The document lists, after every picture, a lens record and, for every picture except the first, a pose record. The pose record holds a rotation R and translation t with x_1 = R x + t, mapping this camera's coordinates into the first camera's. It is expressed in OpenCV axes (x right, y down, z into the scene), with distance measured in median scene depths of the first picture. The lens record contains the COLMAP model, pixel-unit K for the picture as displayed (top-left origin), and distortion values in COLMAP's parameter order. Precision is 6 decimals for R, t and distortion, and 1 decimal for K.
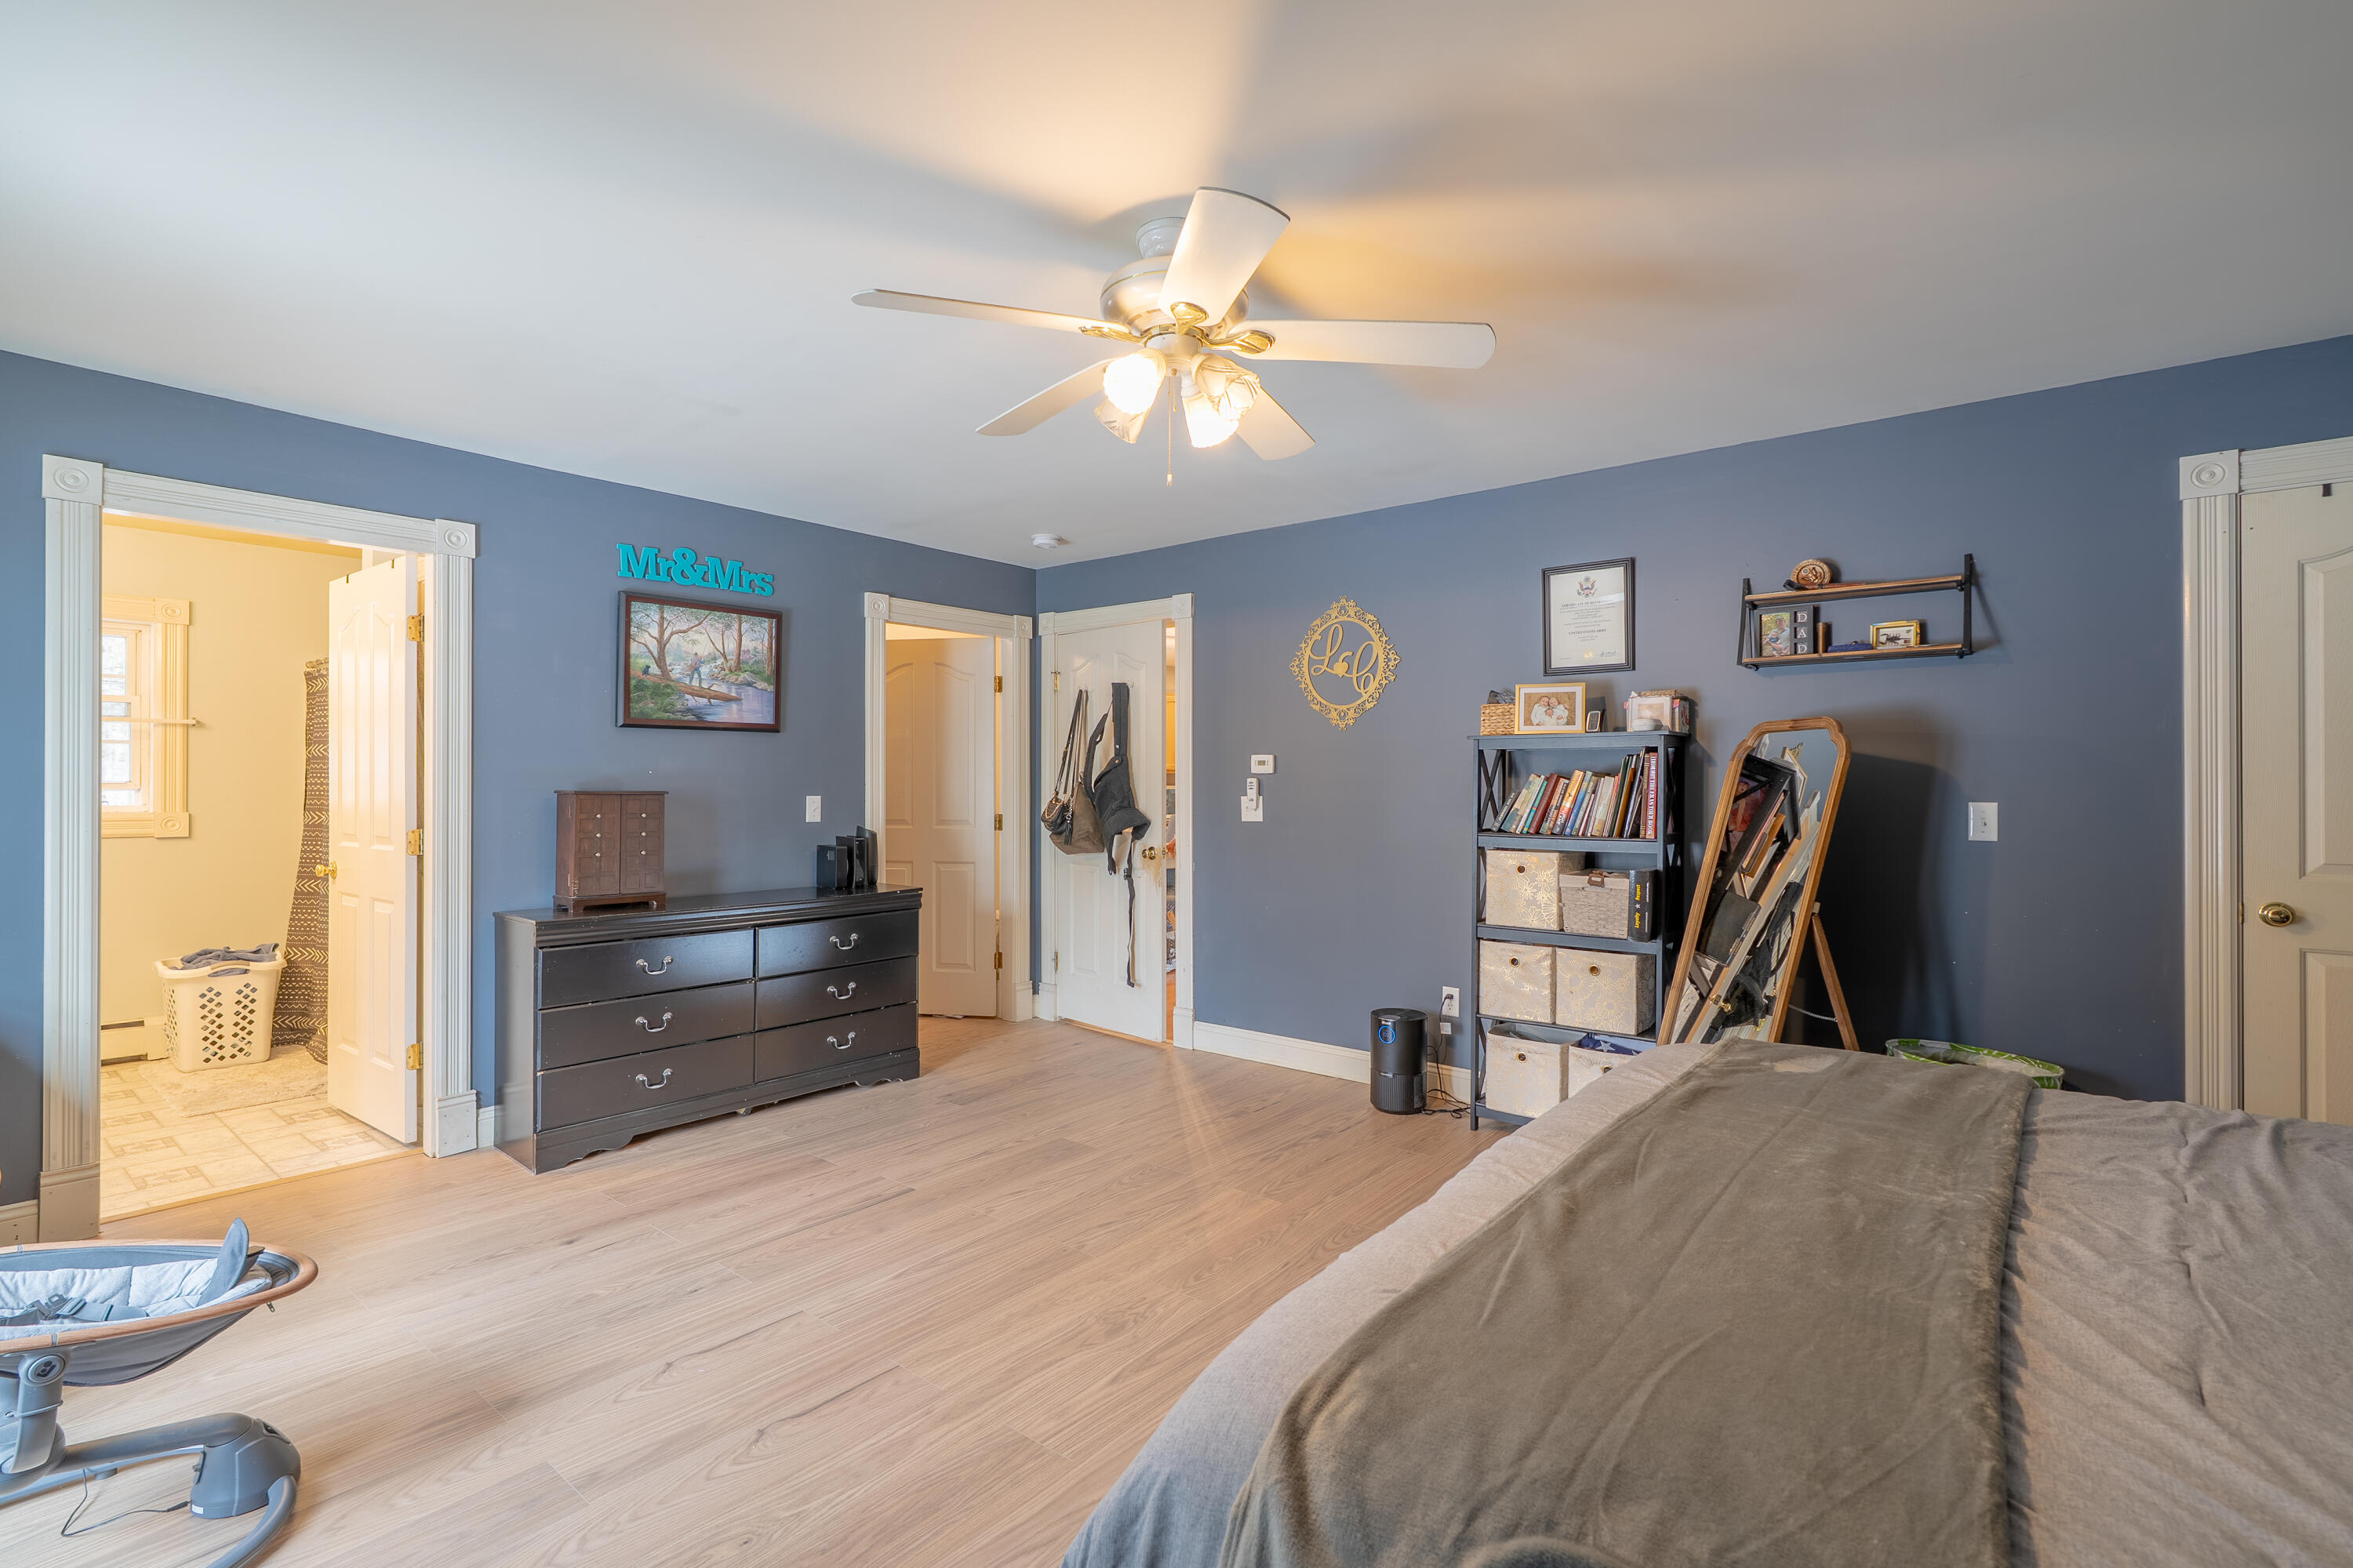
lens RADIAL K [[1060.8, 0, 1178.4], [0, 1060.8, 775.5], [0, 0, 1]] dist [-0.005108, 0.003119]
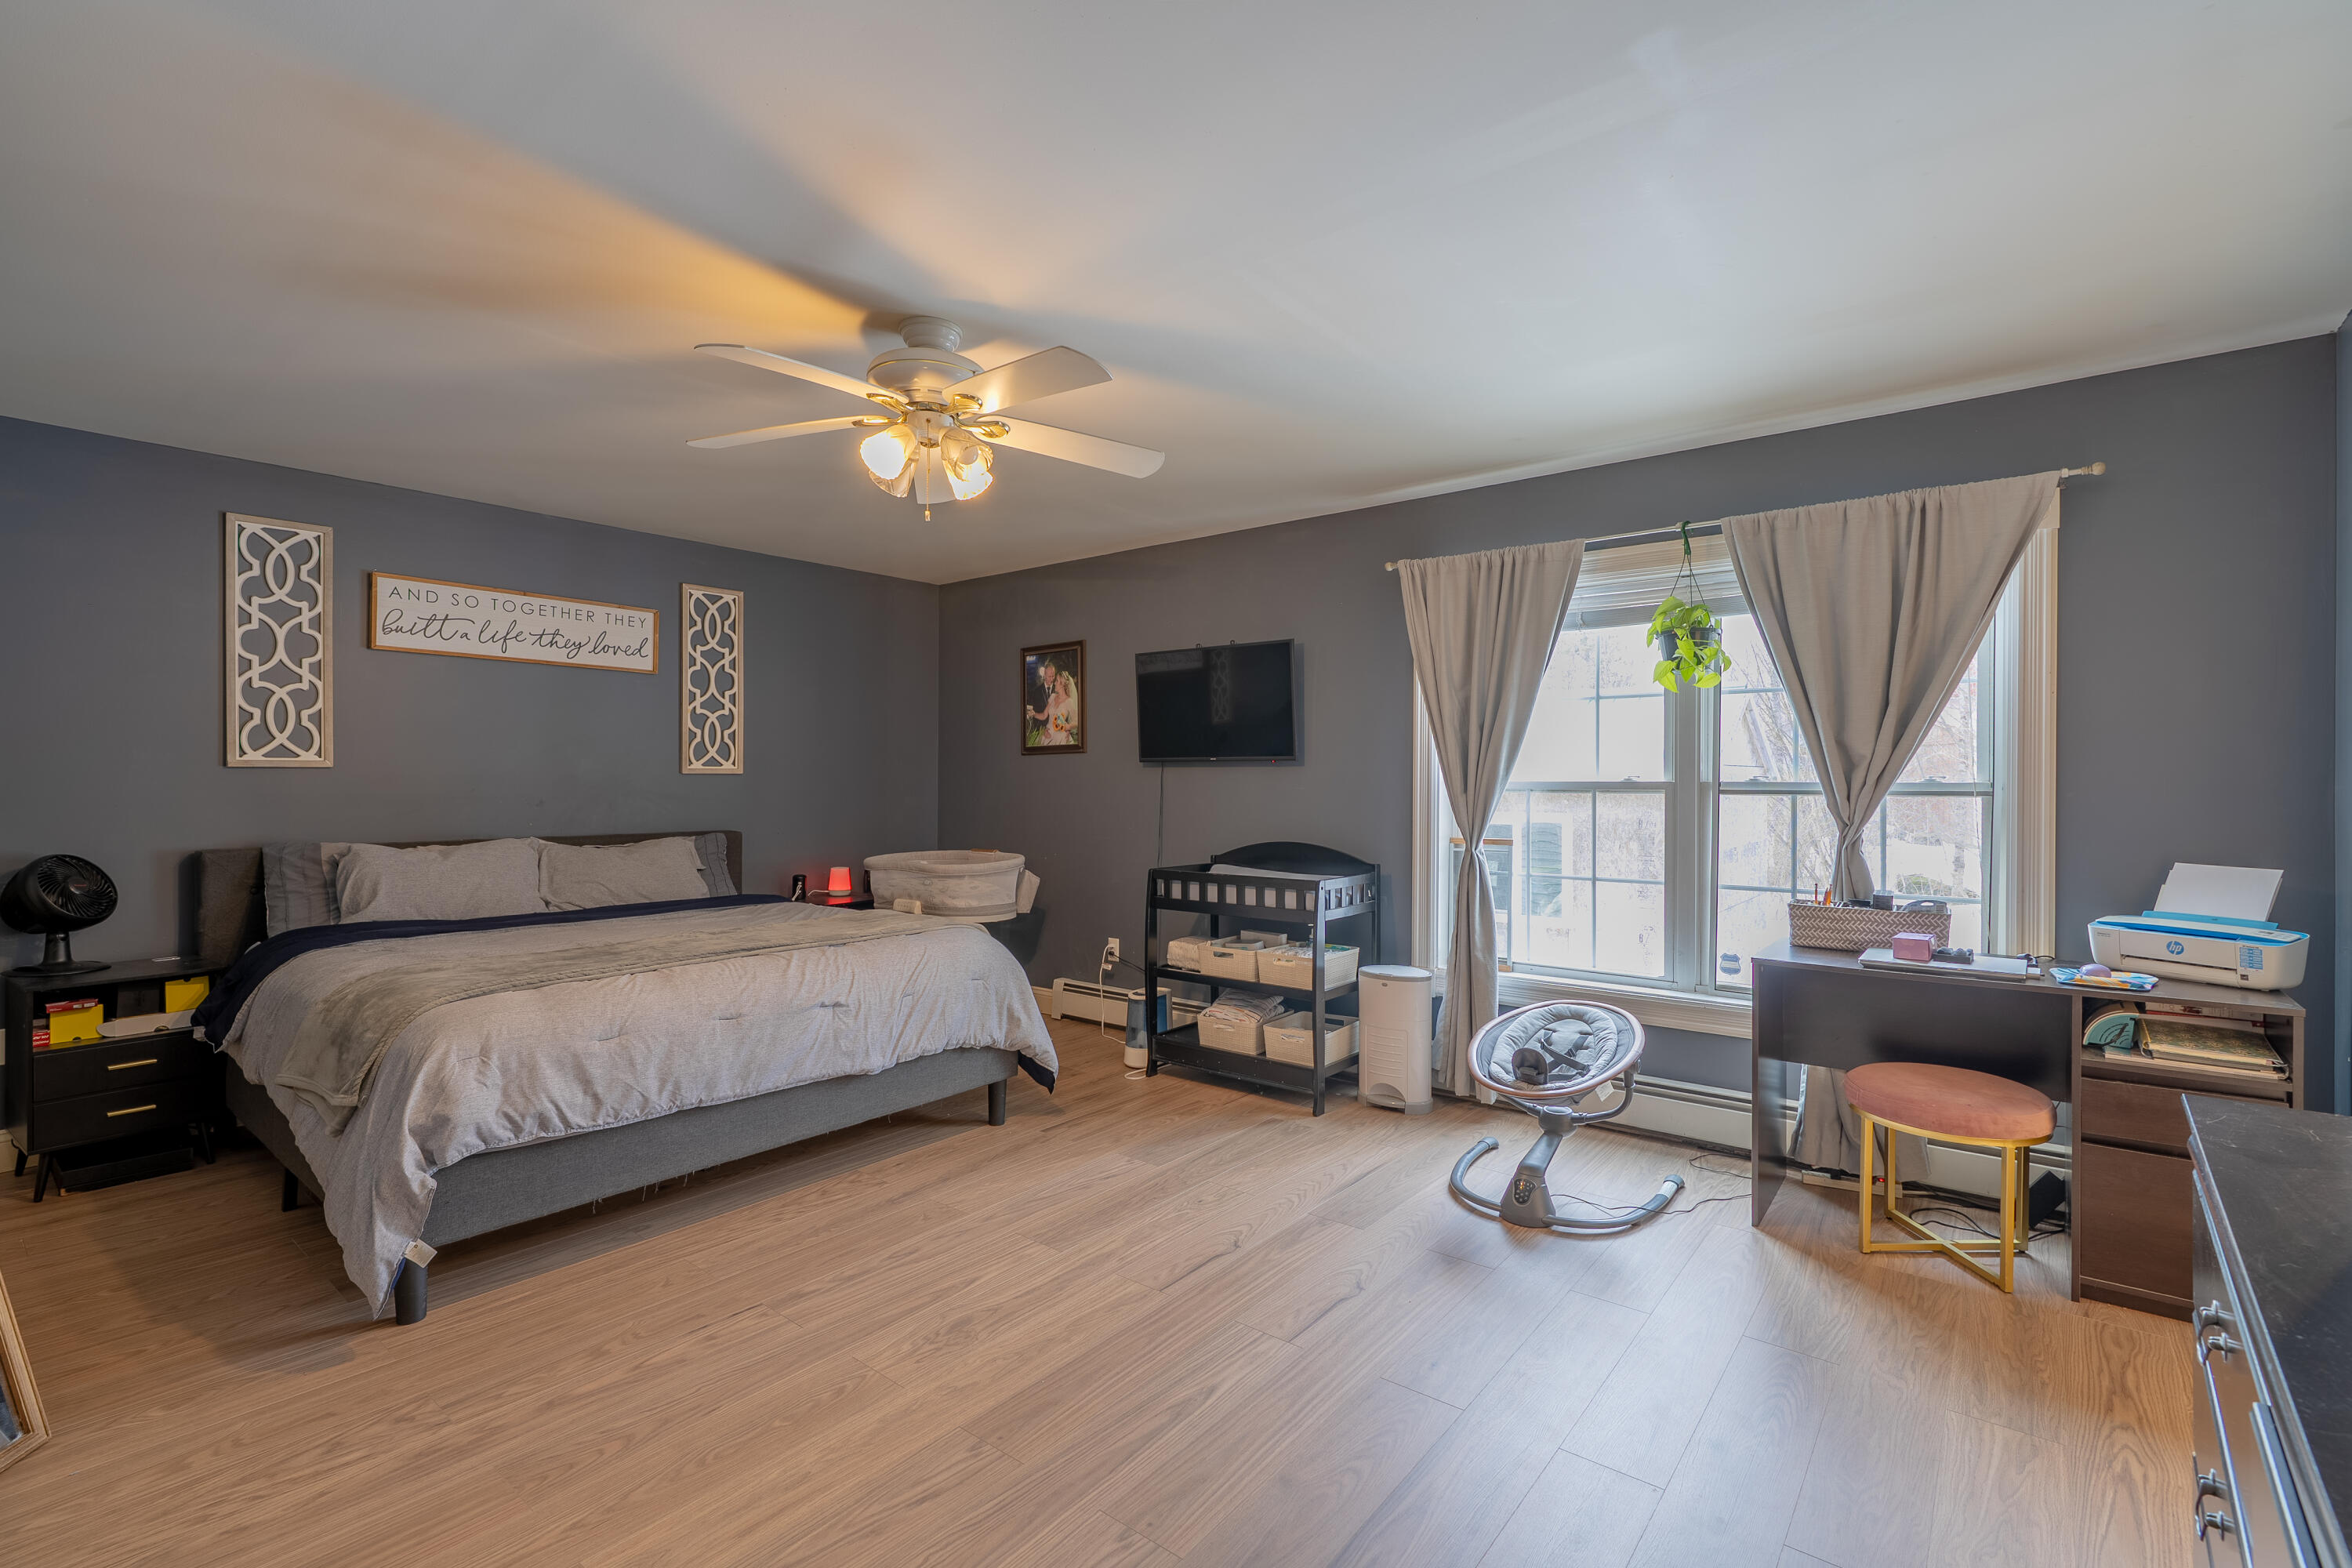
lens RADIAL K [[1060.4, 0, 1190.1], [0, 1060.4, 785.7], [0, 0, 1]] dist [-0.005108, 0.003119]
pose [[-0.999926, -0.003866, -0.011500, -0.171600], [-0.003816, 0.999983, -0.004350, 0.011358], [0.011517, -0.004305, -0.999924, 1.308737]]
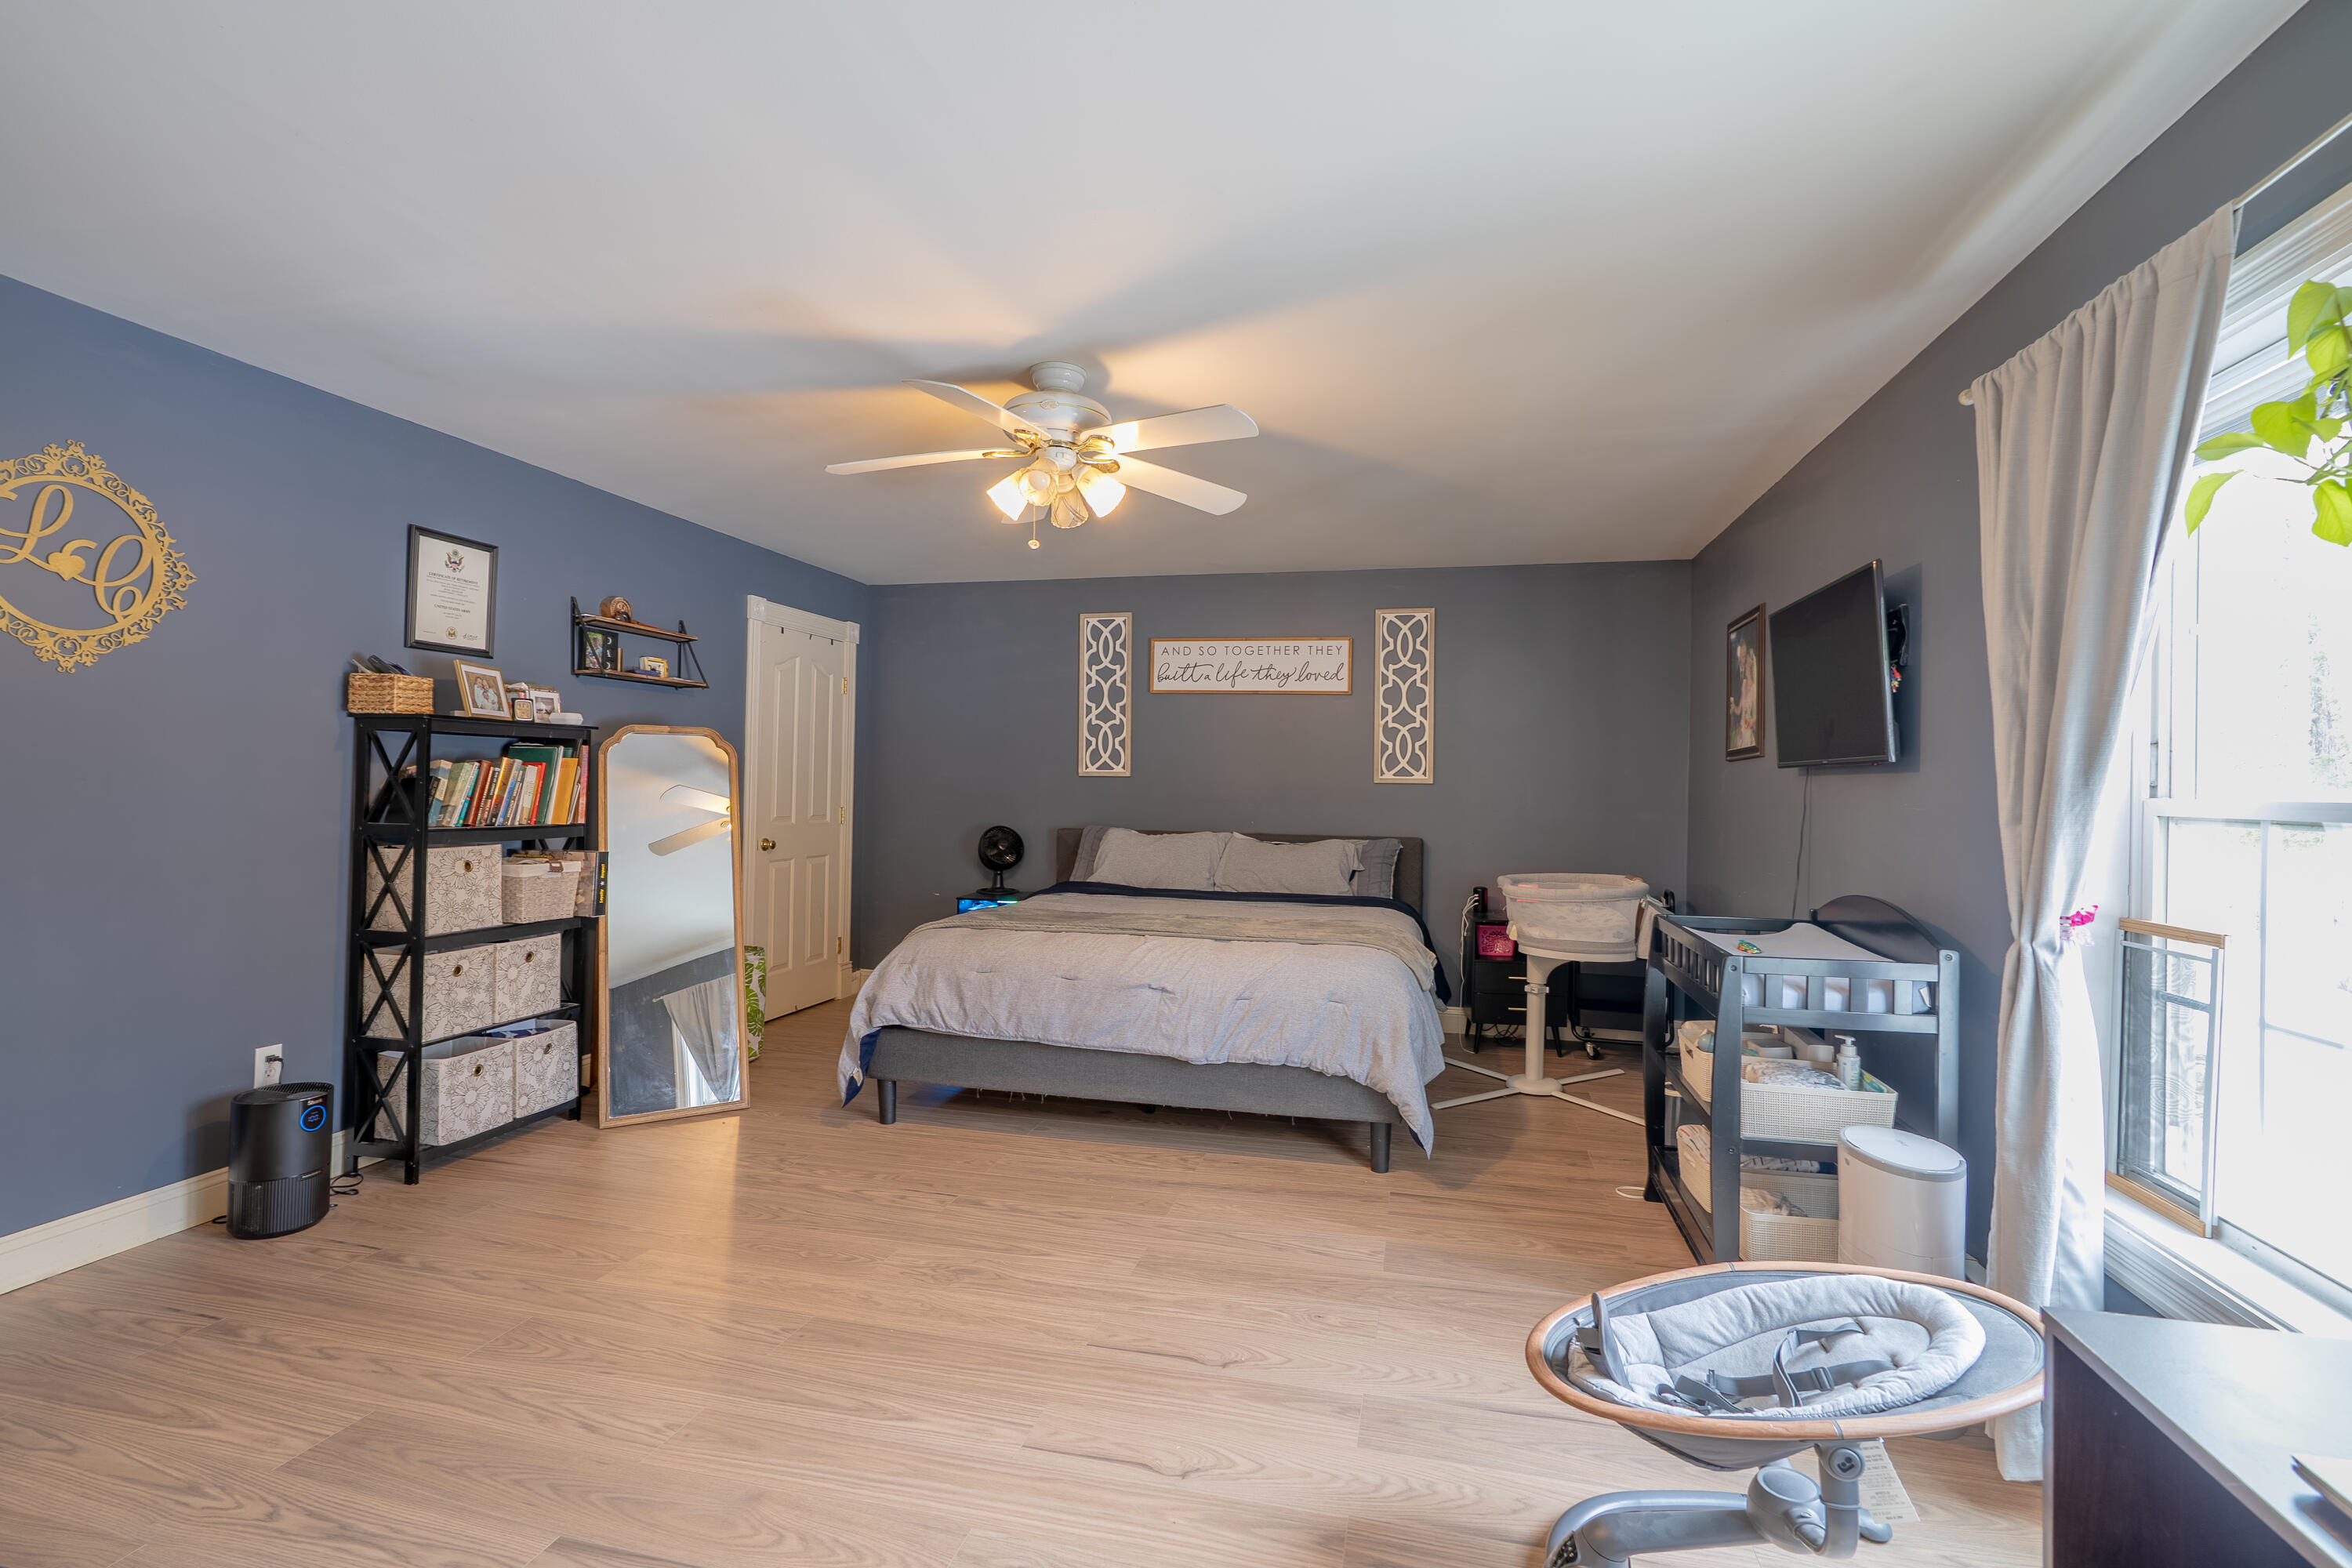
lens RADIAL K [[1060.4, 0, 1177.1], [0, 1060.4, 785.1], [0, 0, 1]] dist [-0.005108, 0.003119]
pose [[-0.426871, -0.009004, 0.904268, -0.753890], [-0.025153, 0.999682, -0.001920, 0.005728], [-0.903963, -0.023565, -0.426962, 0.840584]]
